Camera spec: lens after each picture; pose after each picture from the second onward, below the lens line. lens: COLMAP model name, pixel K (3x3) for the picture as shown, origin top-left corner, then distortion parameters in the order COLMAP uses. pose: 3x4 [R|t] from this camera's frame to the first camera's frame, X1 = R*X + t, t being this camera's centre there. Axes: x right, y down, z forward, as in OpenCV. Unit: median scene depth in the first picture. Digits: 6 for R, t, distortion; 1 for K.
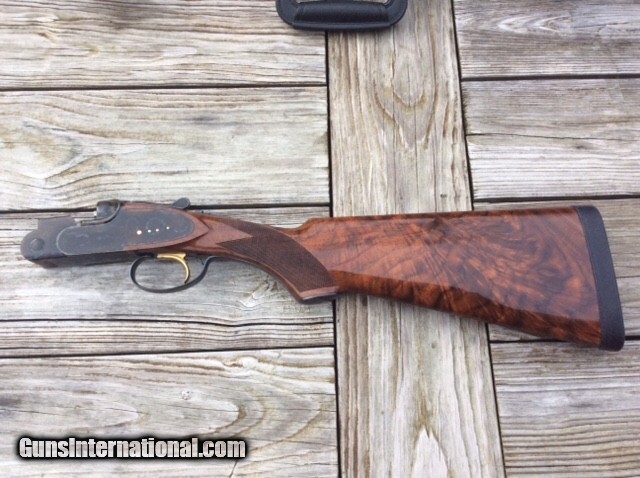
lens RADIAL K [[574.1, 0, 316.5], [0, 574.1, 241.5], [0, 0, 1]] dist [0.104514, -0.188148]
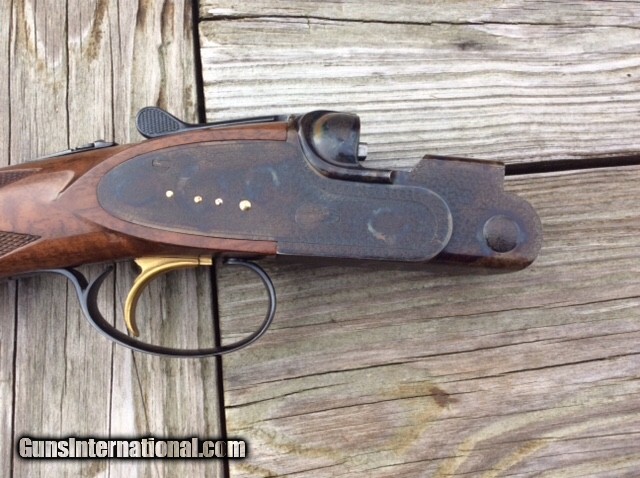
lens RADIAL K [[574.1, 0, 310.6], [0, 574.1, 245.8], [0, 0, 1]] dist [0.104514, -0.188148]
pose [[0.994411, -0.060109, 0.086801, 0.299335], [0.041114, 0.977683, 0.206024, -0.113030], [-0.097248, -0.201304, 0.974689, 0.580507]]
